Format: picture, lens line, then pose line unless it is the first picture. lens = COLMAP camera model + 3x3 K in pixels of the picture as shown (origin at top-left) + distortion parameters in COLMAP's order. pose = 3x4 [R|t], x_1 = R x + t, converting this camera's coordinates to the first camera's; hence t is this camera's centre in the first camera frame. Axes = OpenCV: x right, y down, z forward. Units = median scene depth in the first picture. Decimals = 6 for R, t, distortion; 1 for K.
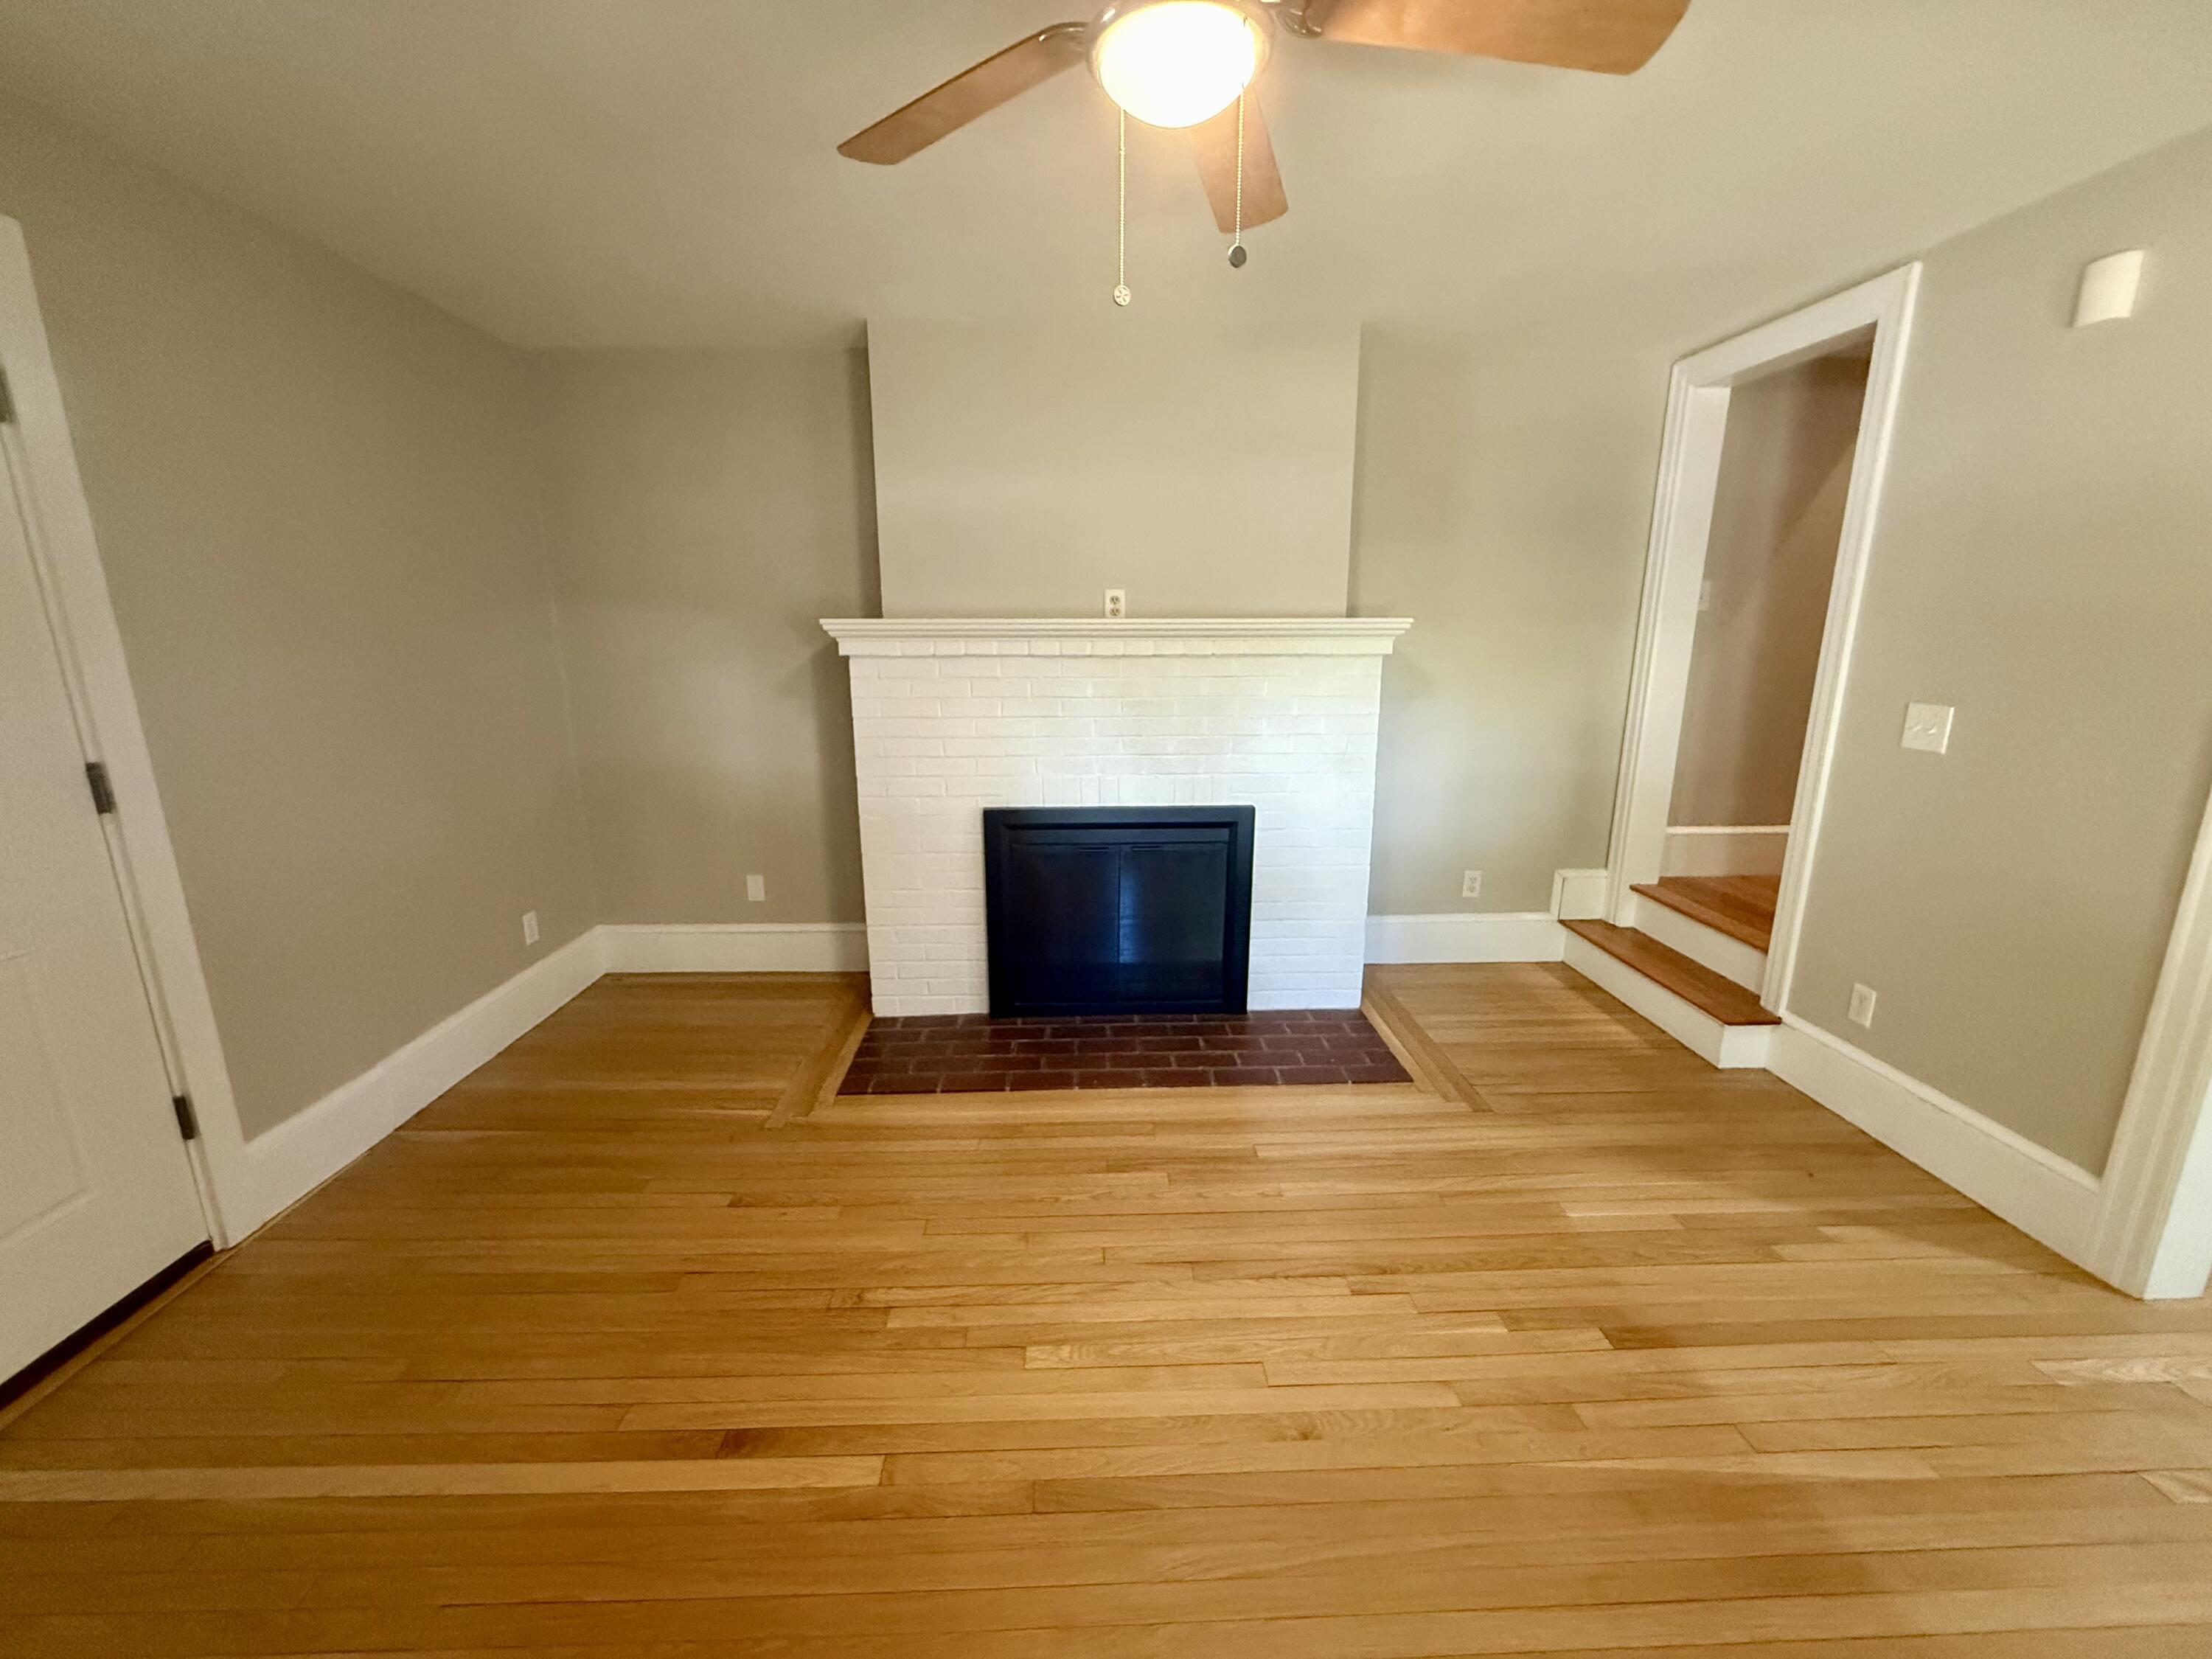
lens RADIAL K [[883.5, 0, 1097.8], [0, 883.5, 825.5], [0, 0, 1]] dist [-0.001425, 0.000263]
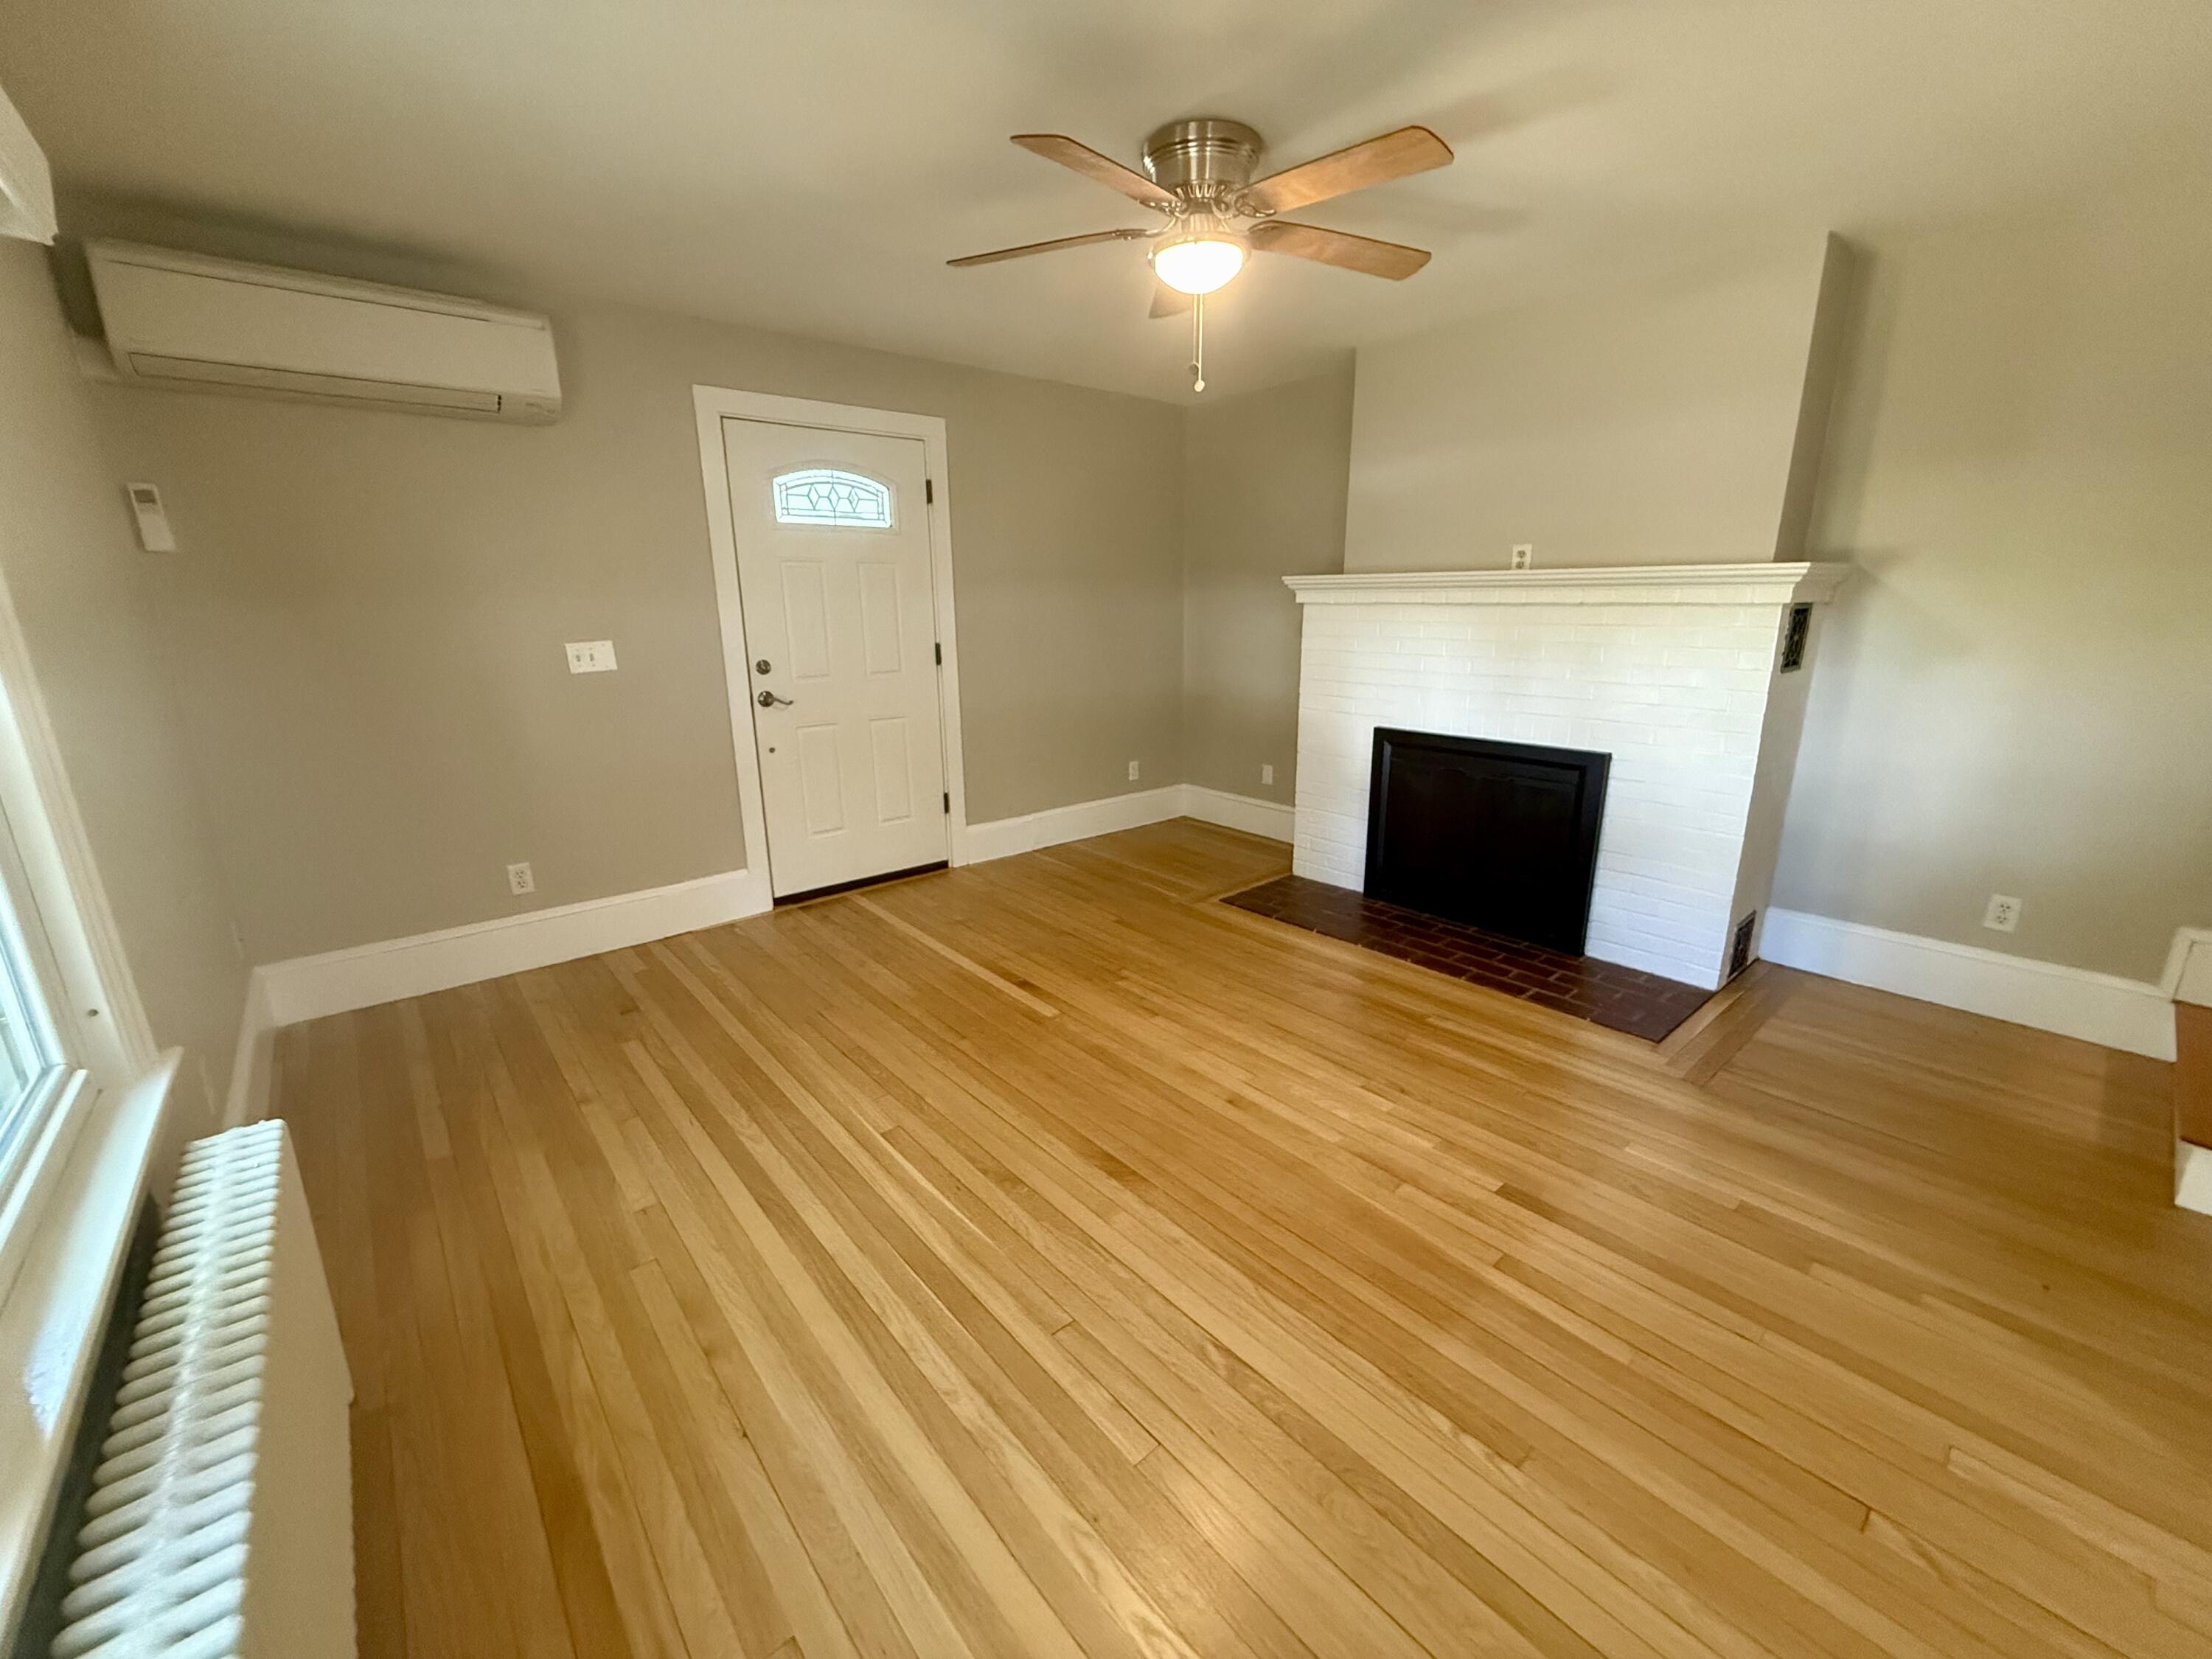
lens RADIAL K [[883.5, 0, 1098.3], [0, 883.5, 828.2], [0, 0, 1]] dist [-0.001425, 0.000263]
pose [[0.624147, 0.195834, -0.756366, 0.626246], [-0.161884, 0.979484, 0.120017, 0.037311], [0.764352, 0.047535, 0.643045, -0.108724]]
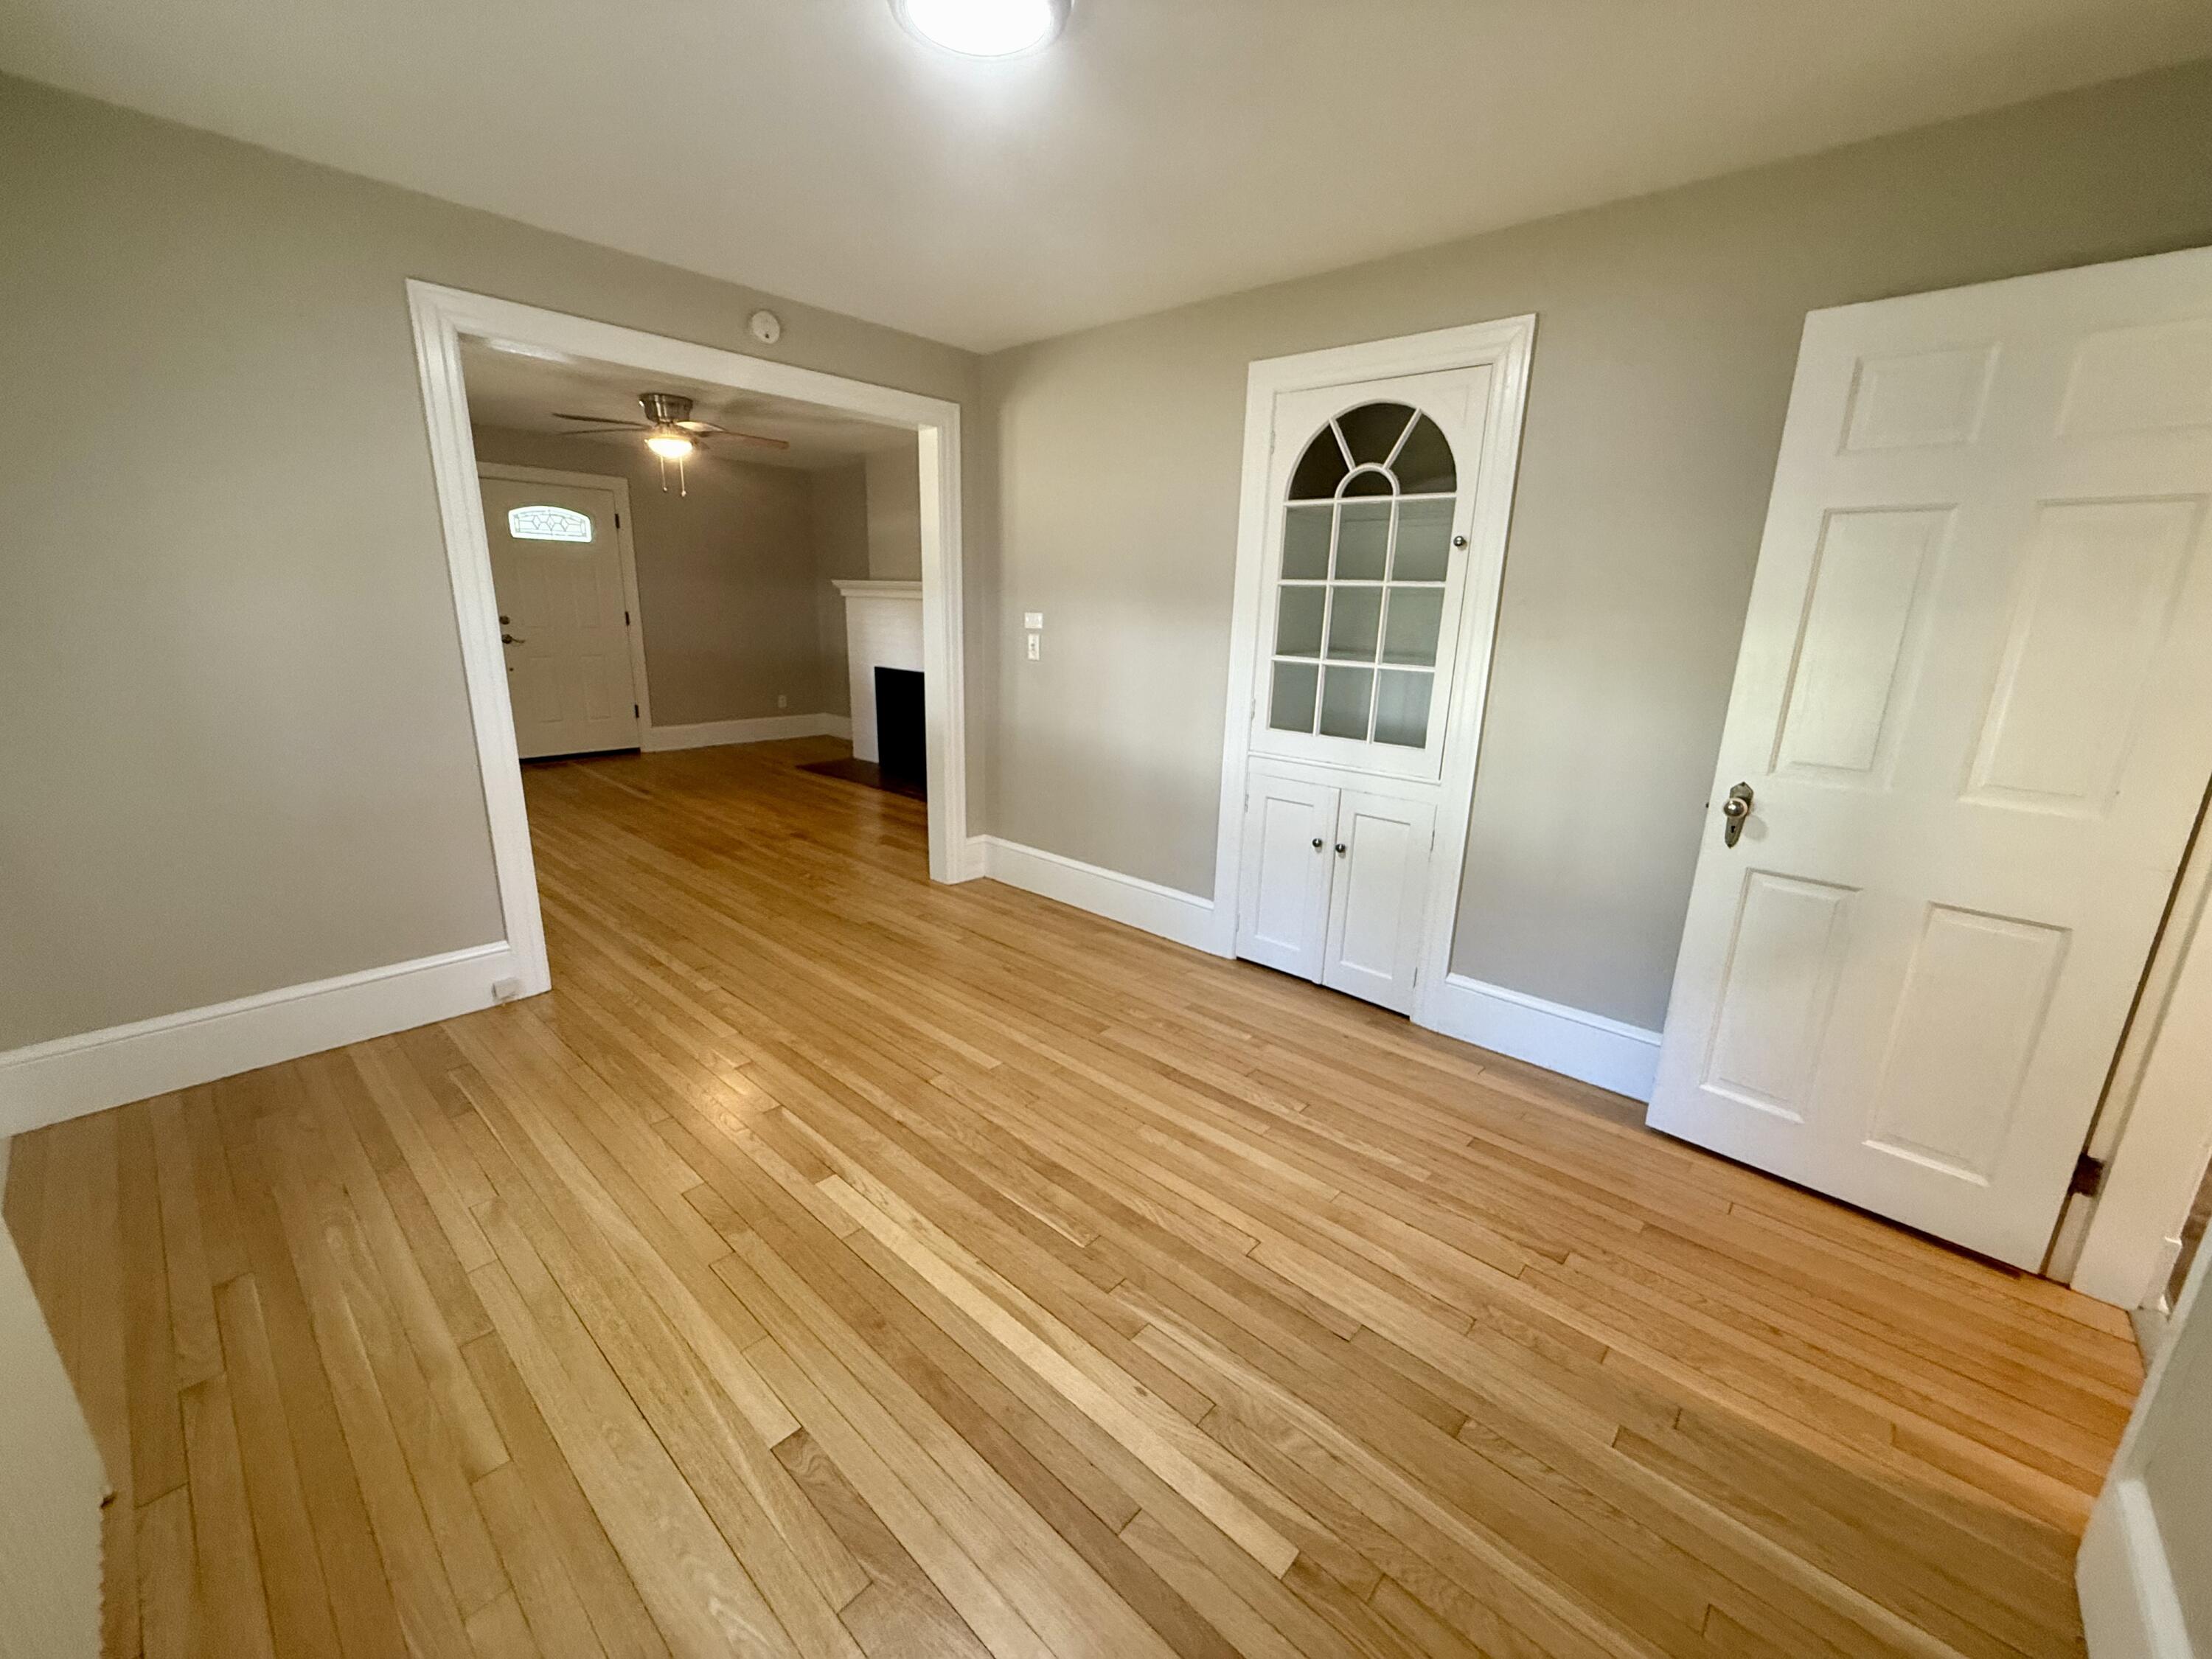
lens RADIAL K [[883.5, 0, 1096.6], [0, 883.5, 820.7], [0, 0, 1]] dist [-0.001425, 0.000263]
pose [[0.720306, 0.193127, -0.666229, 1.912534], [-0.181782, 0.979448, 0.087386, 0.069600], [0.669413, 0.058164, 0.740610, -0.275429]]
